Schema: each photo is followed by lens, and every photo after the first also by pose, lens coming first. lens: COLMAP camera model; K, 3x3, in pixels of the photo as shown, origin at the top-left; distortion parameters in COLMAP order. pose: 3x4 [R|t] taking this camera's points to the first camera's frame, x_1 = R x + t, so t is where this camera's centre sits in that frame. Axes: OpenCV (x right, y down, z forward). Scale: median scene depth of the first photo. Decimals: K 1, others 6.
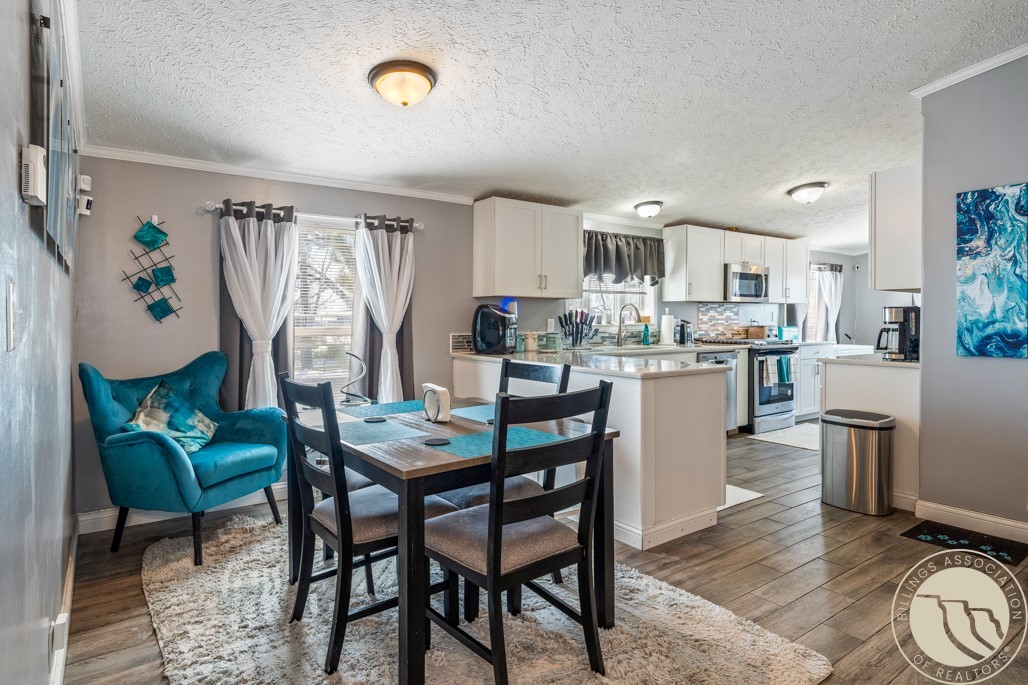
lens RADIAL K [[585.8, 0, 521.4], [0, 585.8, 324.3], [0, 0, 1]] dist [0.026575, -0.000284]
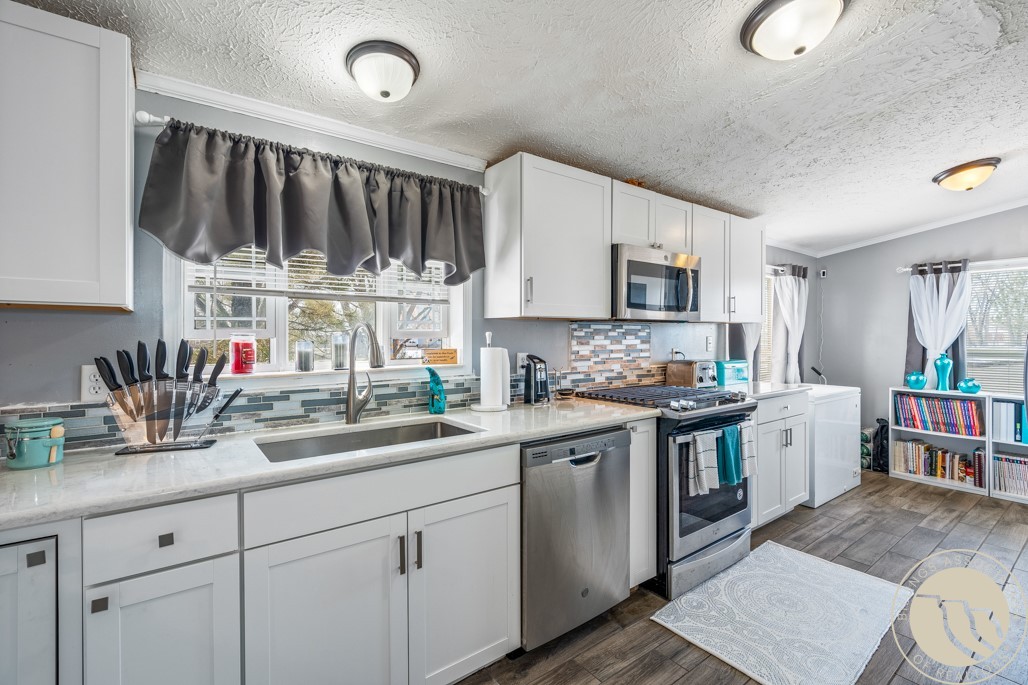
lens RADIAL K [[463.1, 0, 508.3], [0, 463.1, 336.7], [0, 0, 1]] dist [-0.006340, 0.001617]
pose [[0.999990, -0.001818, -0.004003, 0.288175], [0.001775, 0.999941, -0.010726, -0.021679], [0.004022, 0.010718, 0.999934, 0.673205]]
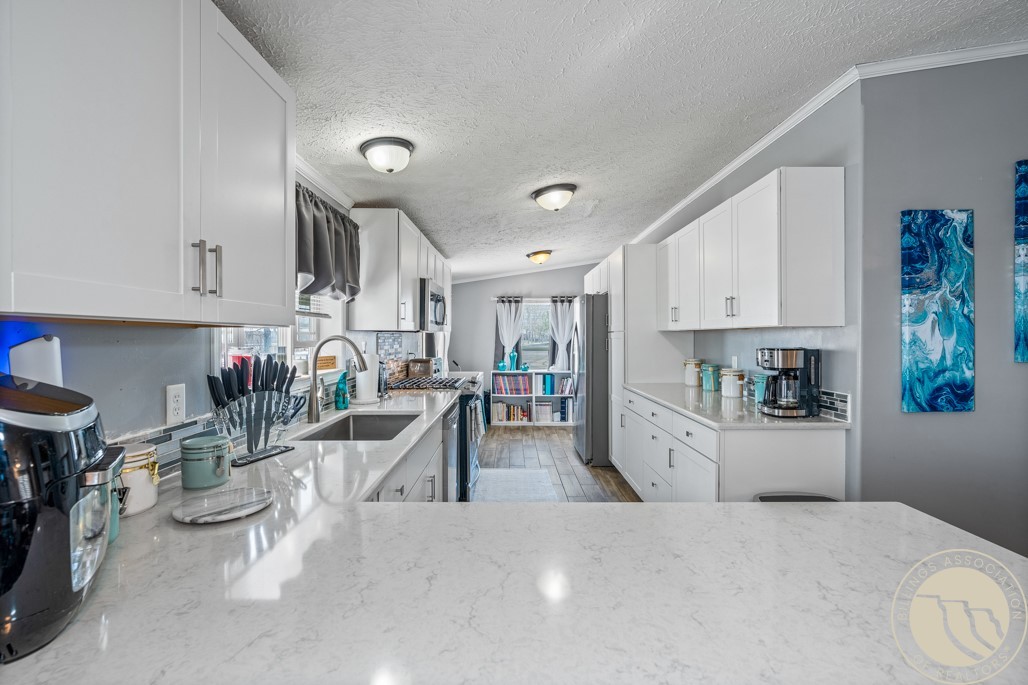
lens RADIAL K [[463.1, 0, 521.3], [0, 463.1, 340.0], [0, 0, 1]] dist [-0.006340, 0.001617]
pose [[0.588346, -0.009207, 0.808557, -0.045793], [0.010530, 0.999938, 0.003724, -0.032042], [-0.808541, 0.006323, 0.588407, 0.637880]]
